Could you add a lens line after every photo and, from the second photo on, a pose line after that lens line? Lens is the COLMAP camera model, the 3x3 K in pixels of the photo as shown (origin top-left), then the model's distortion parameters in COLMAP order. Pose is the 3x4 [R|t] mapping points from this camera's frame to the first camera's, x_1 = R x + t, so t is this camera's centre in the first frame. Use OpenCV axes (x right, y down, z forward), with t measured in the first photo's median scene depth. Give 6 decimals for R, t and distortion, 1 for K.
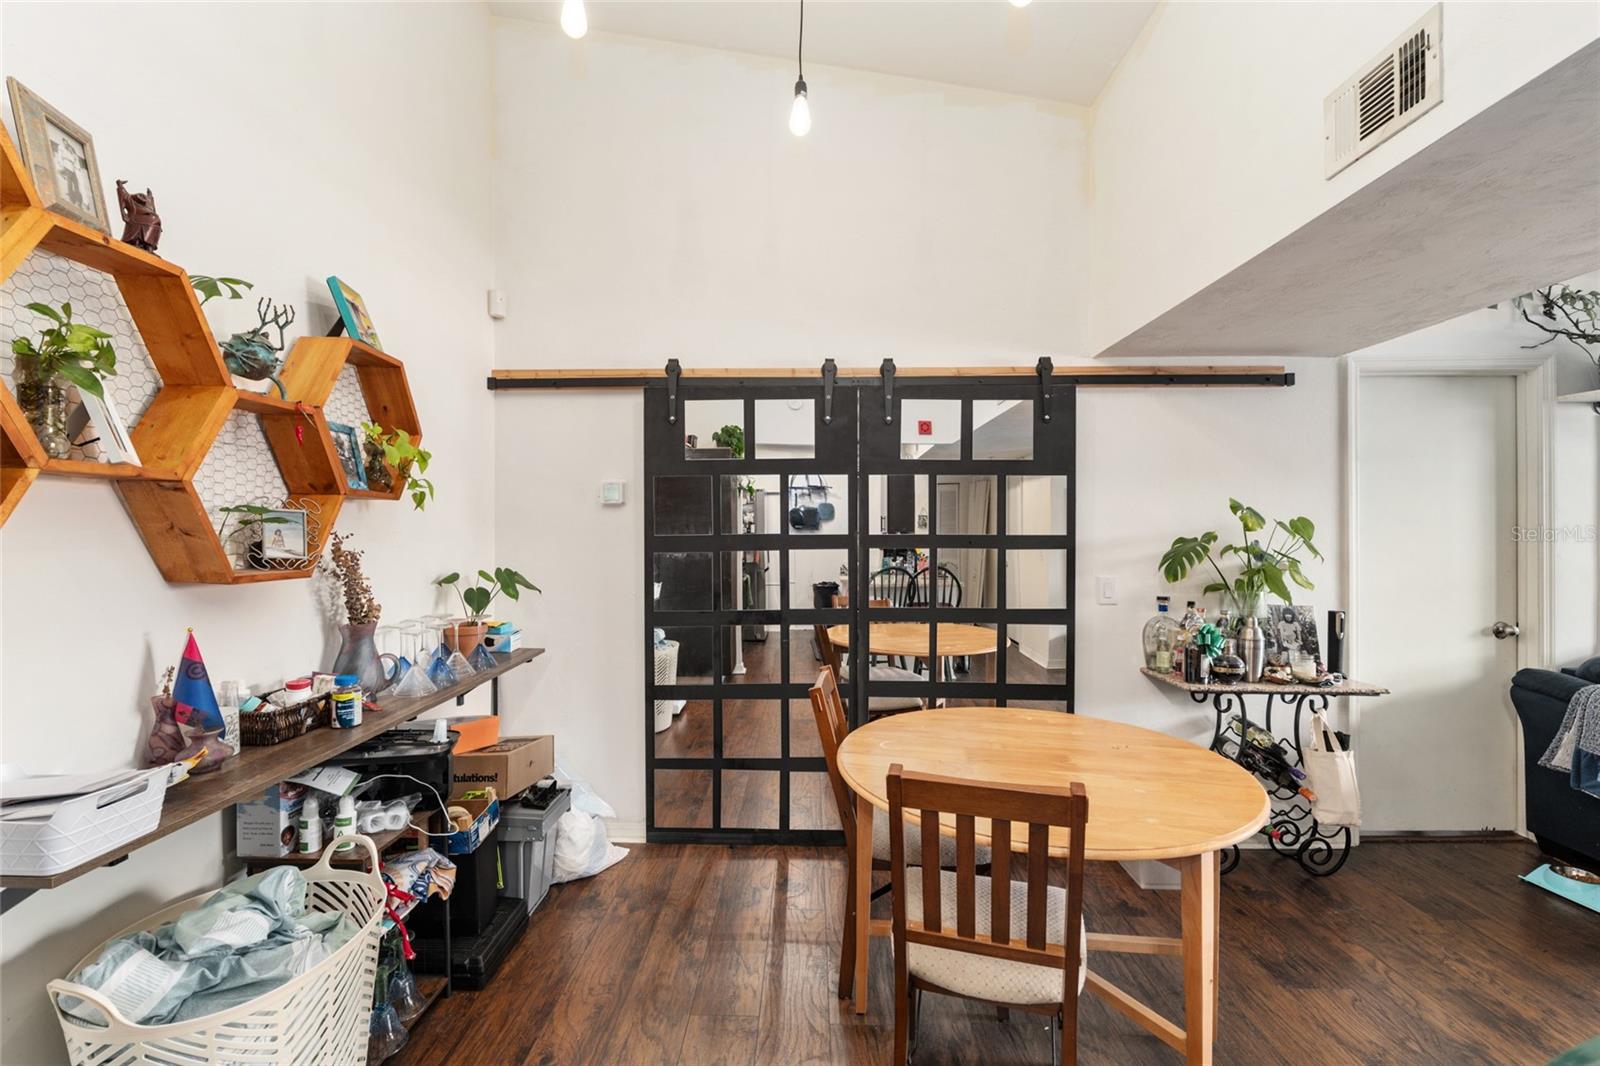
lens RADIAL K [[679.9, 0, 795.5], [0, 679.9, 535.6], [0, 0, 1]] dist [-0.006341, 0.000021]
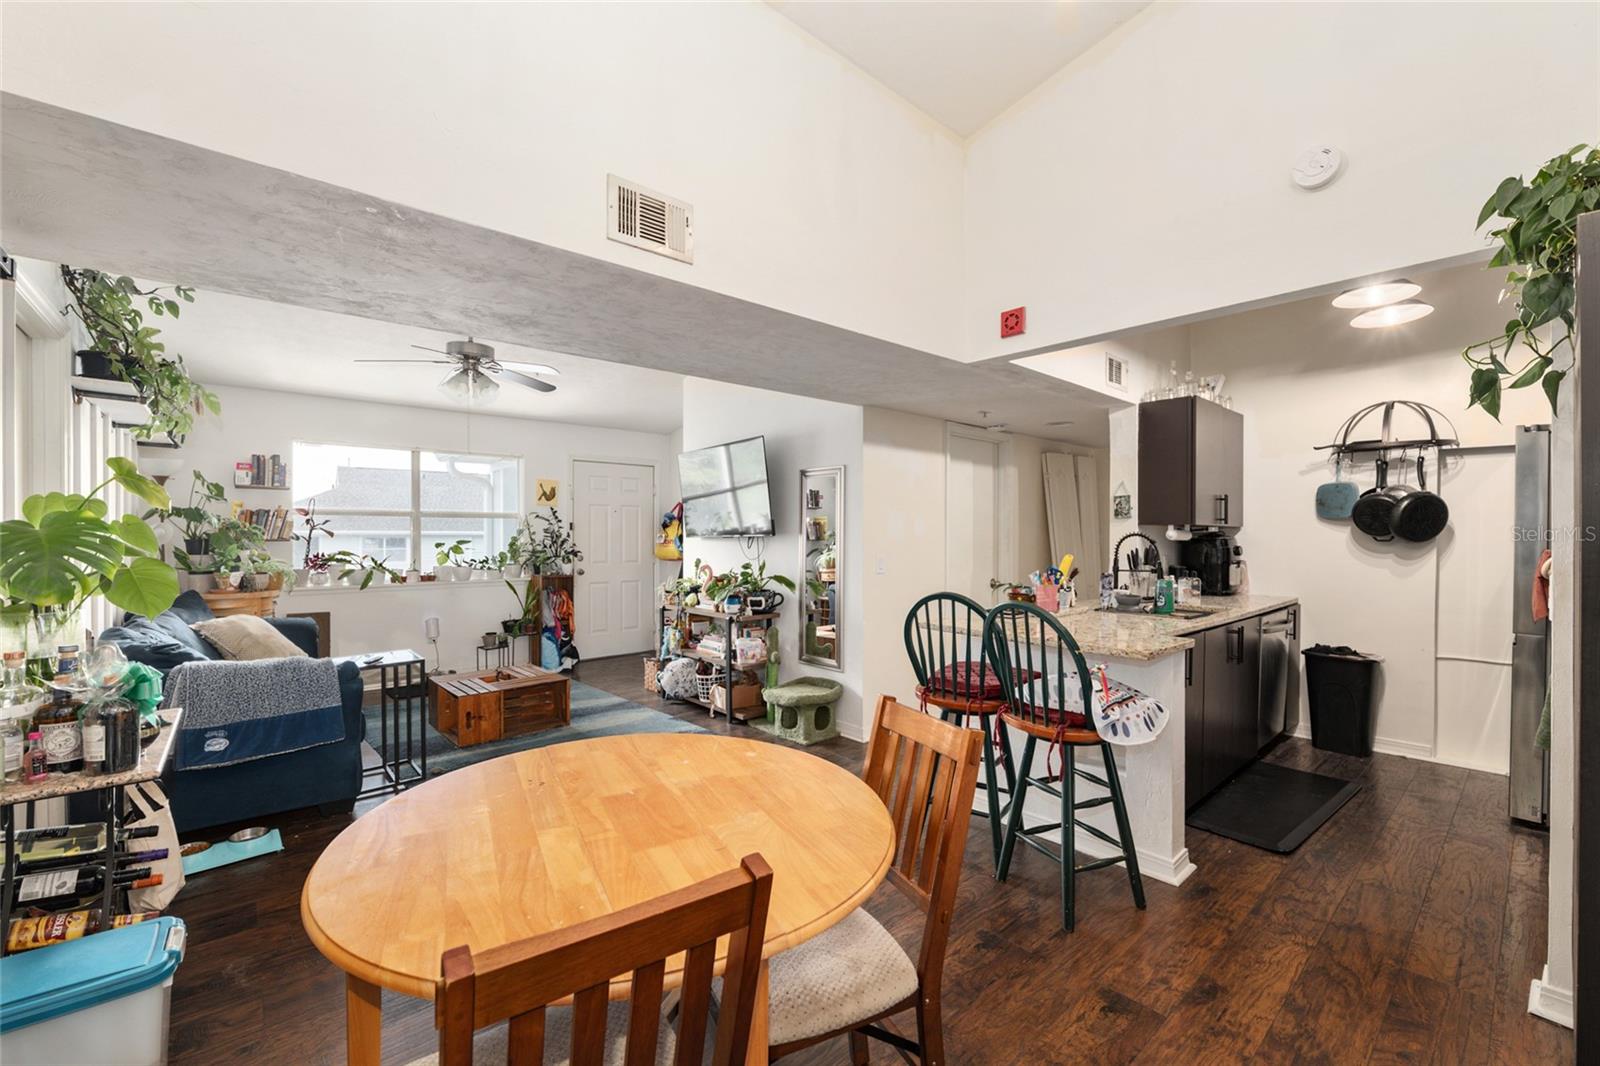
lens RADIAL K [[655.8, 0, 796.5], [0, 655.8, 536.3], [0, 0, 1]] dist [-0.011357, 0.000039]
pose [[-0.672180, 0.000472, 0.740388, -0.264662], [0.002915, 0.999994, 0.002010, 0.021187], [-0.740382, 0.003510, -0.672177, 1.176000]]
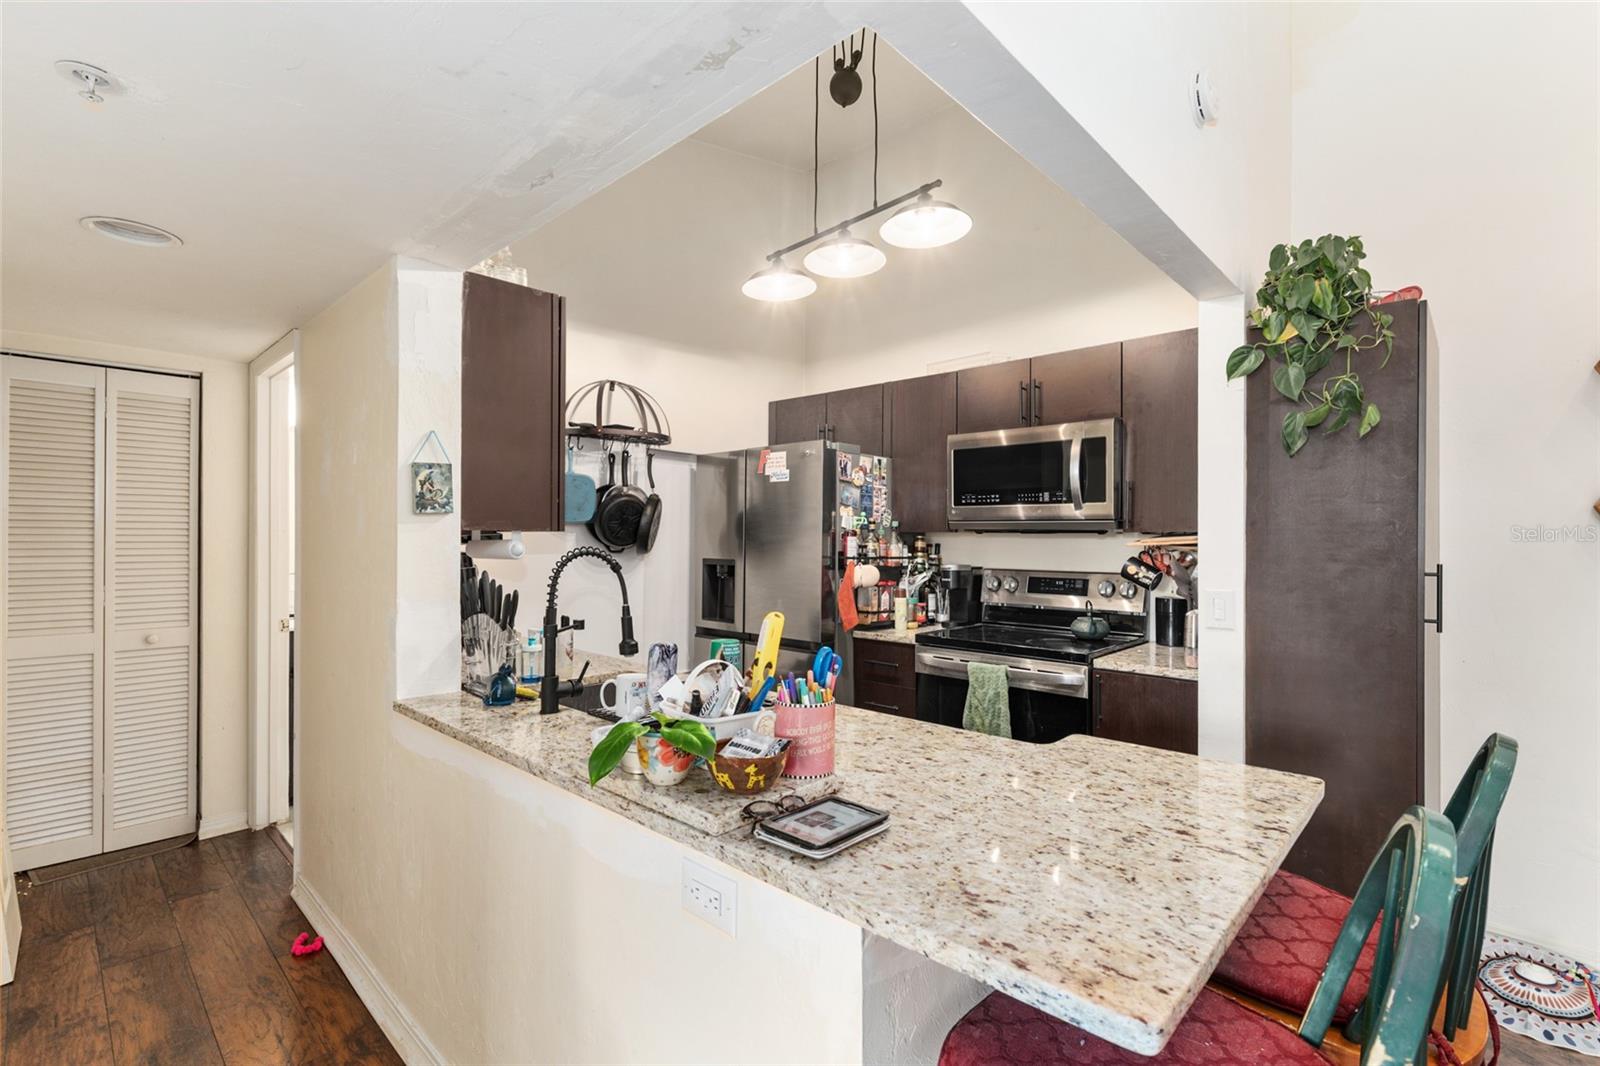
lens RADIAL K [[729.2, 0, 796.1], [0, 729.2, 536.0], [0, 0, 1]] dist [0.001617, 0.000130]
pose [[-0.673353, -0.000749, -0.739321, 0.919295], [-0.007148, 0.999959, 0.005497, -0.005635], [0.739286, 0.008986, -0.673331, 0.146591]]
